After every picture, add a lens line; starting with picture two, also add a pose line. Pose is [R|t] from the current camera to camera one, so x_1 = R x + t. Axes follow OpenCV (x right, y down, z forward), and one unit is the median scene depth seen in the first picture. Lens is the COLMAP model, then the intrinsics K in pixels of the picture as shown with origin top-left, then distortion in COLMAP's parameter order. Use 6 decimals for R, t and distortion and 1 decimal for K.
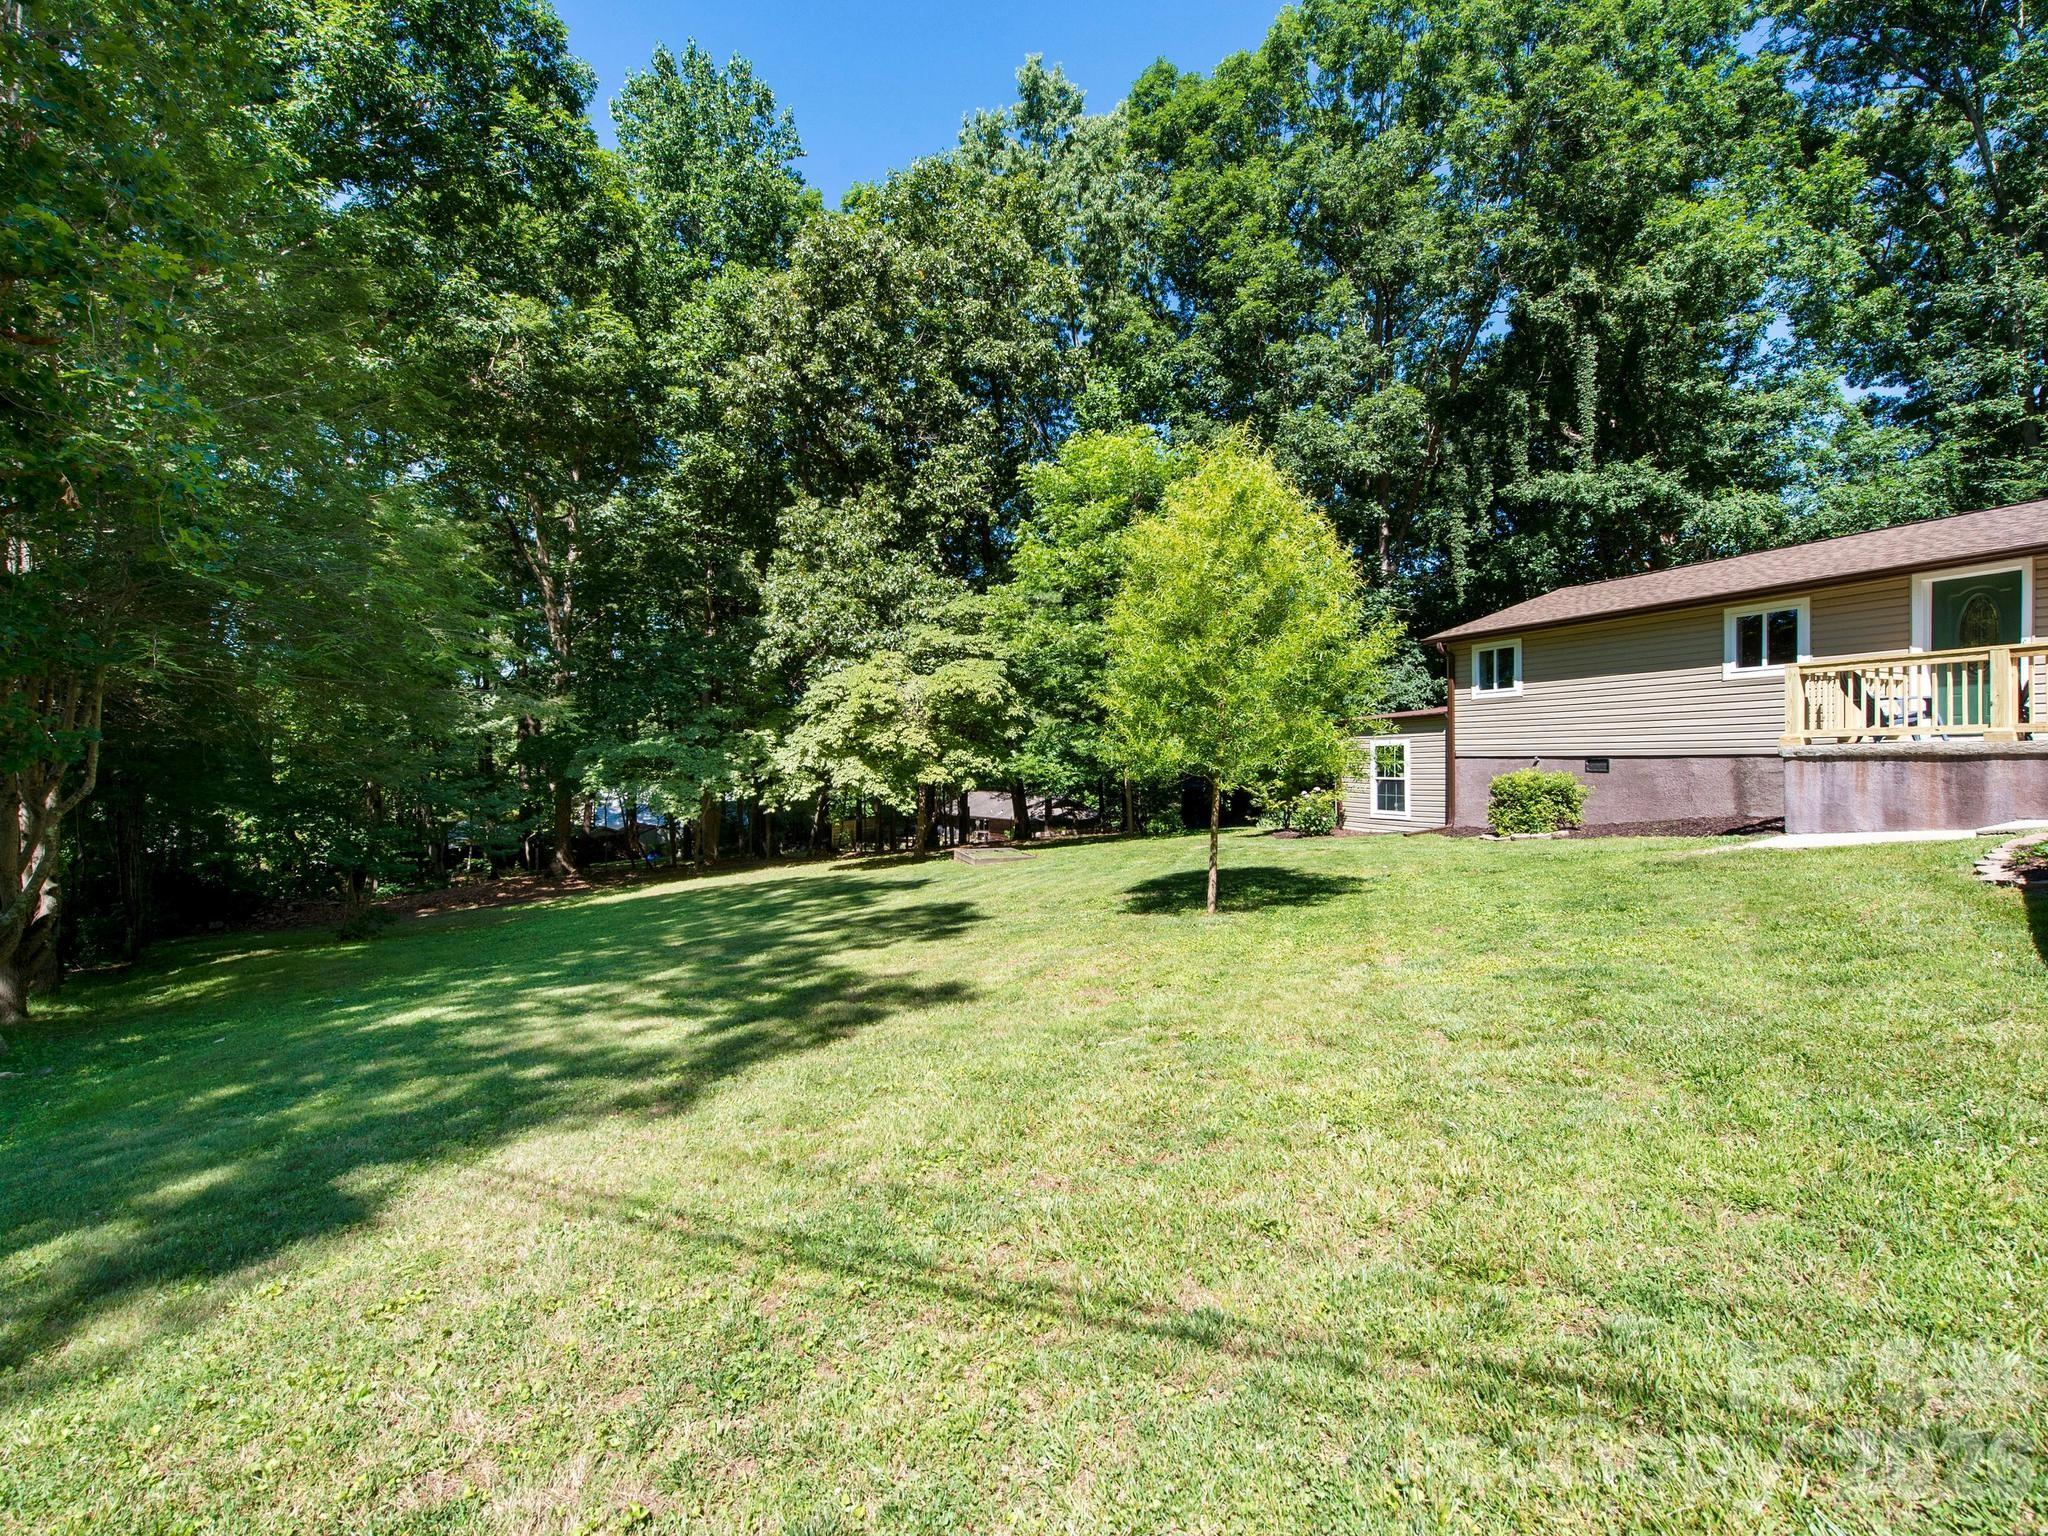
lens RADIAL K [[903.9, 0, 1088.0], [0, 903.9, 764.9], [0, 0, 1]] dist [-0.002214, -0.000586]
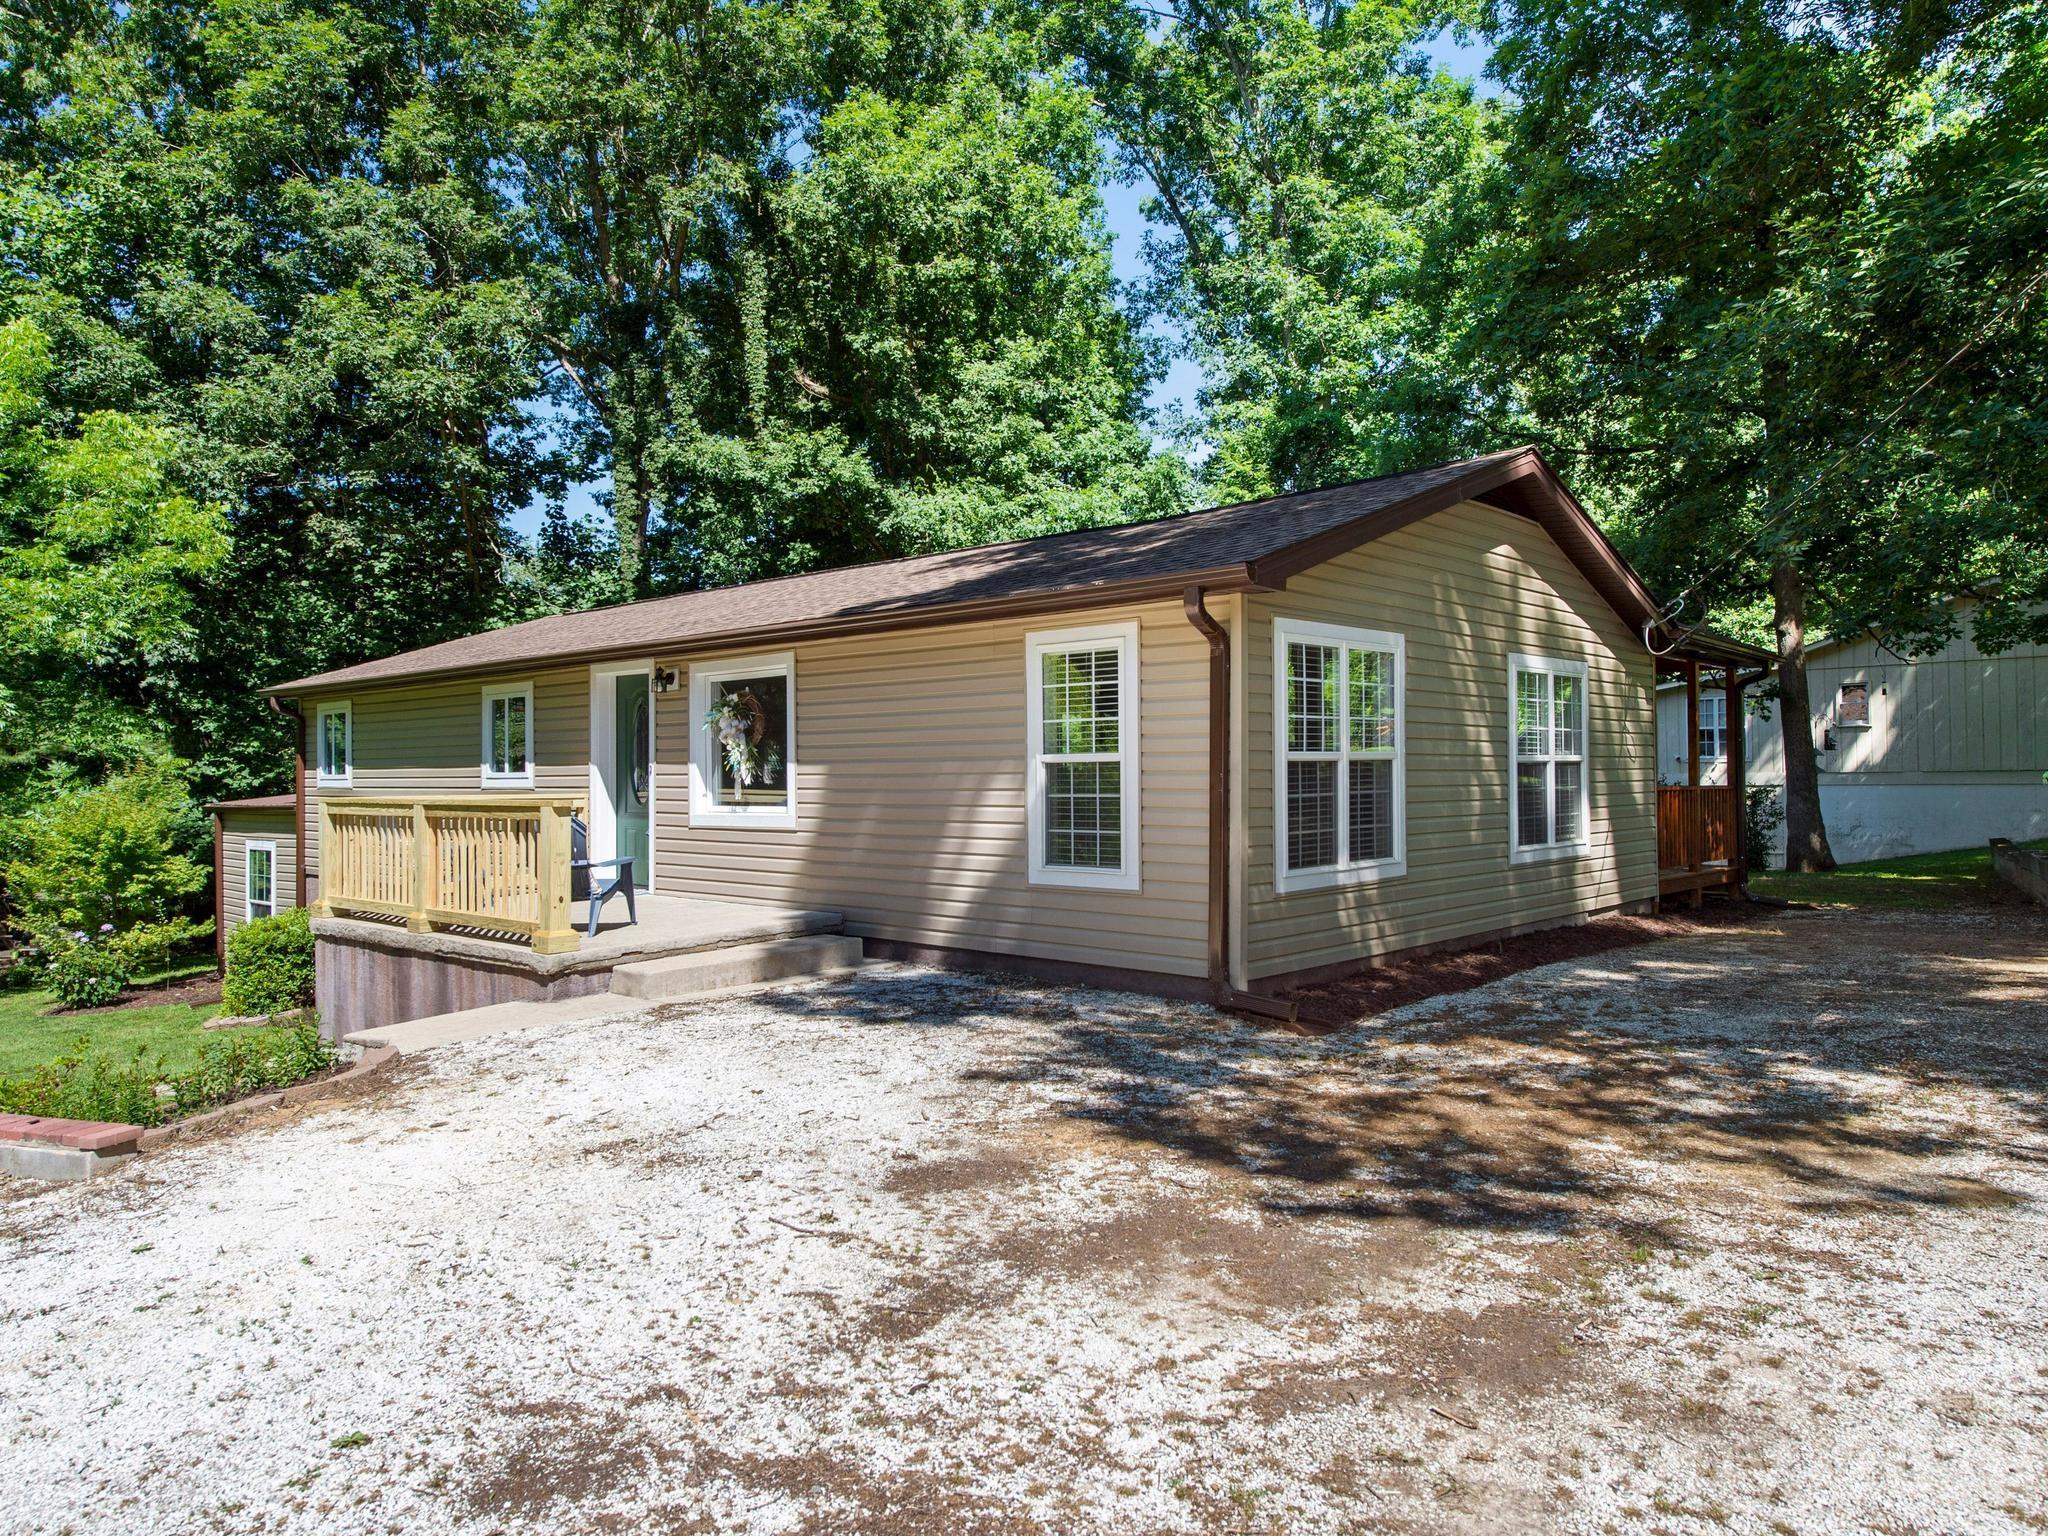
lens RADIAL K [[1319.3, 0, 1030.0], [0, 1319.3, 761.5], [0, 0, 1]] dist [0.003904, 0.001407]
pose [[0.905395, 0.001612, 0.424566, 0.321613], [0.007895, 0.999756, -0.020632, -0.044372], [-0.424496, 0.022032, 0.905162, -0.049471]]
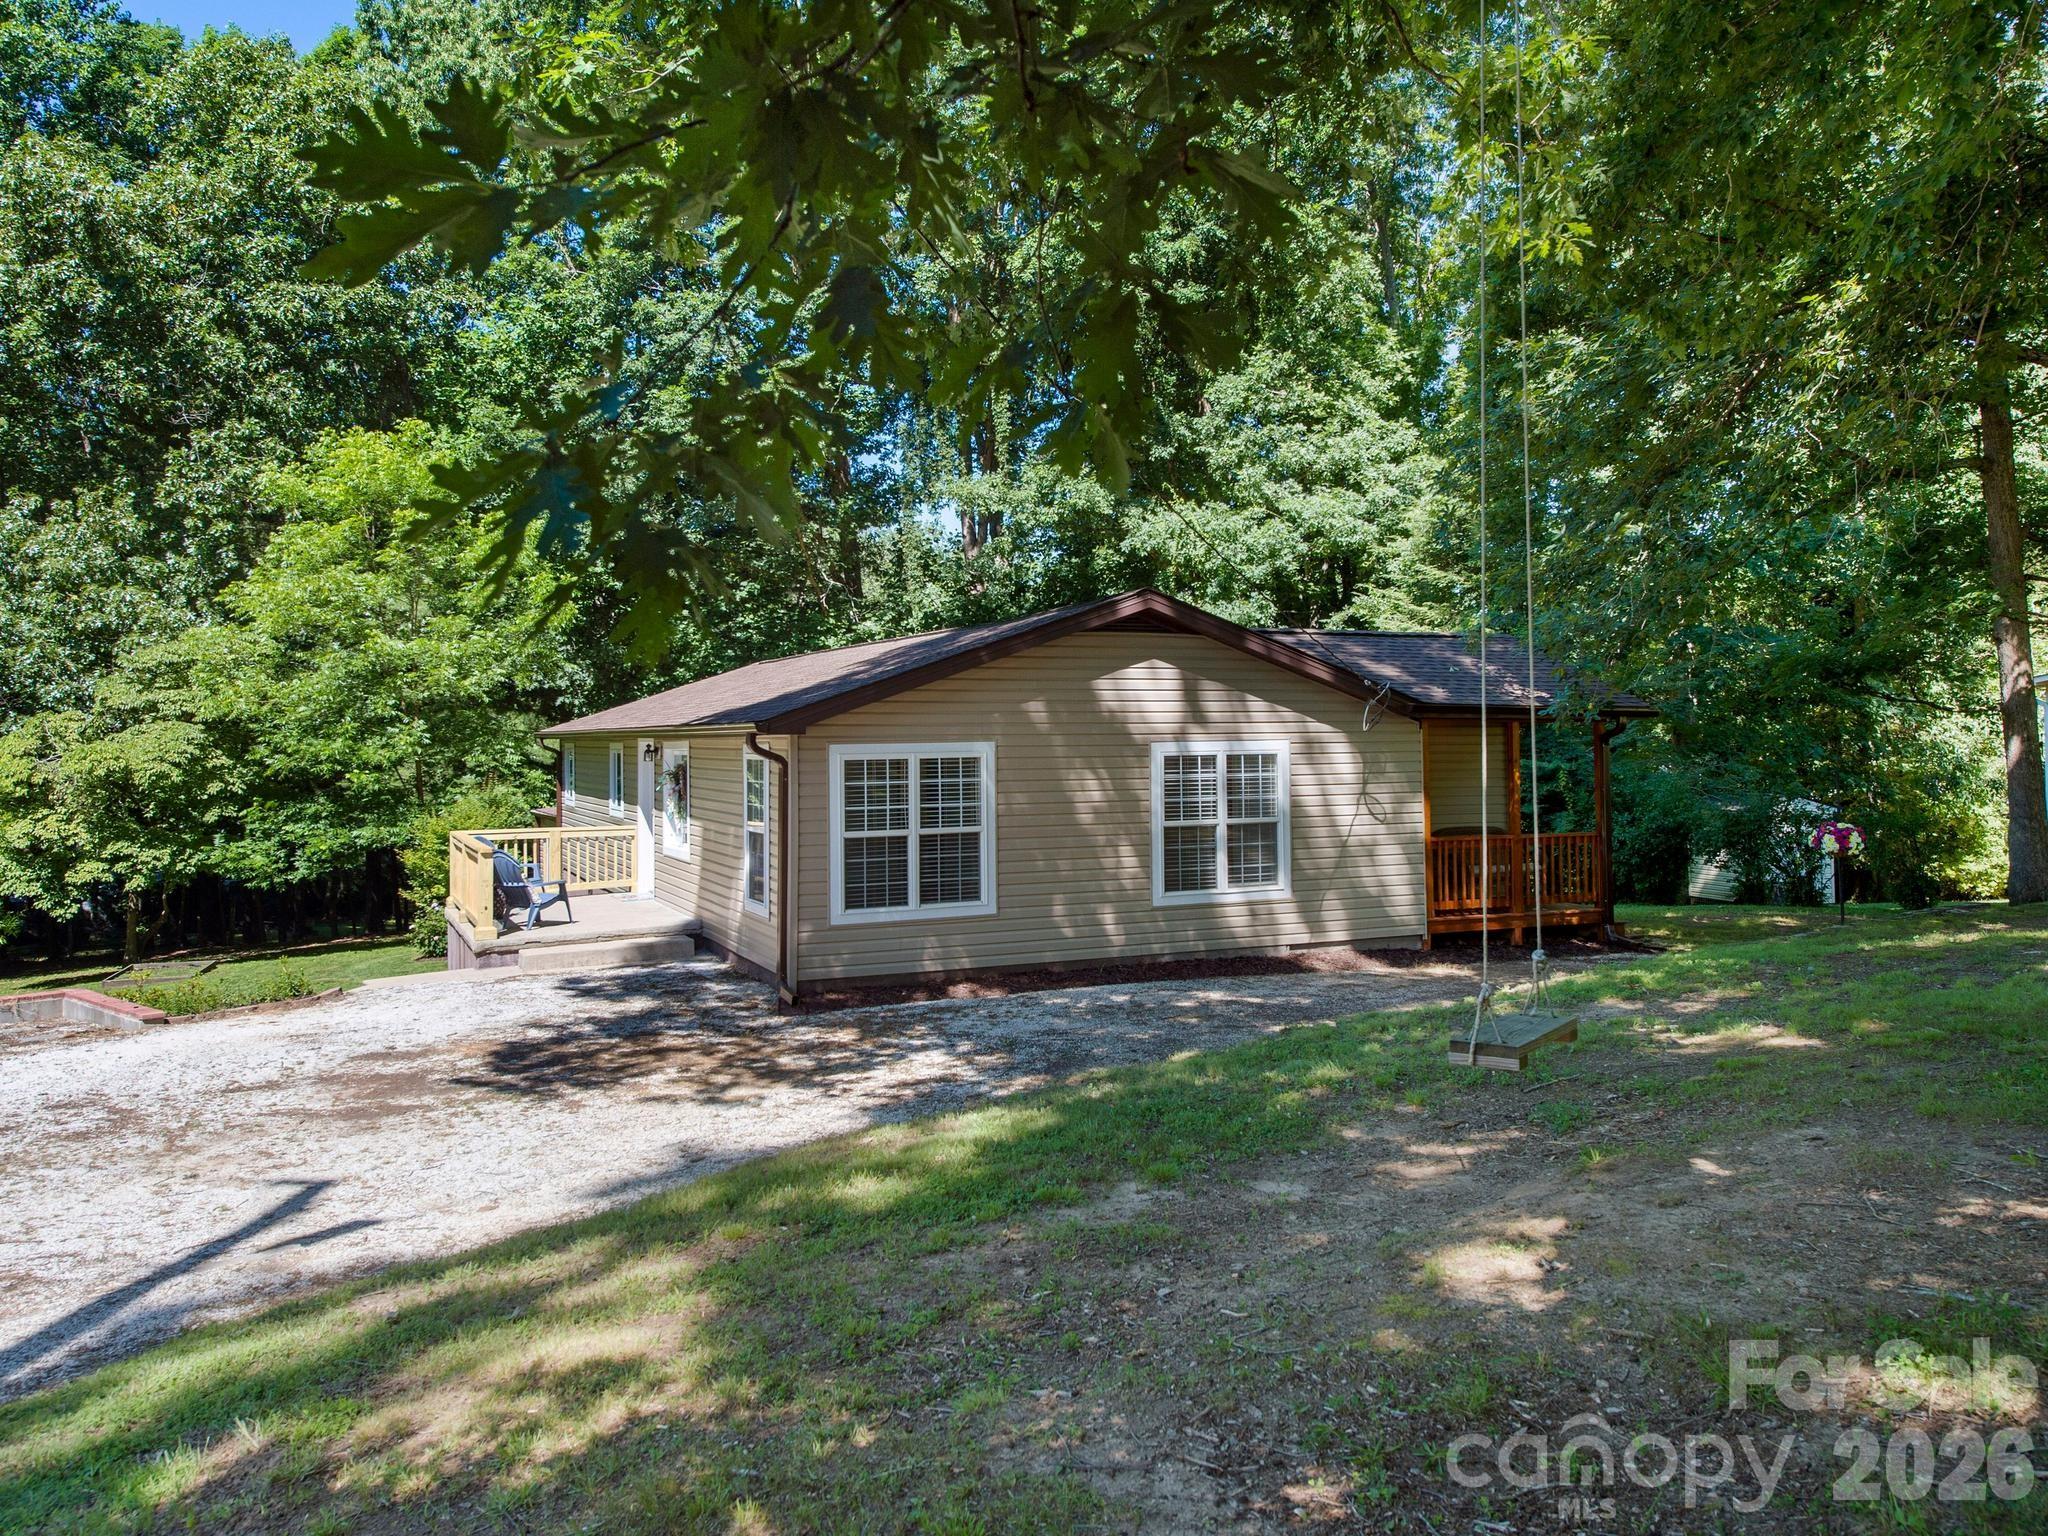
lens RADIAL K [[1407.9, 0, 1024.7], [0, 1407.9, 759.9], [0, 0, 1]] dist [0.003158, -0.034952]
pose [[0.997454, -0.006438, 0.071027, 0.513564], [0.006519, 0.999978, -0.000904, -0.073884], [-0.071019, 0.001364, 0.997474, -0.274000]]
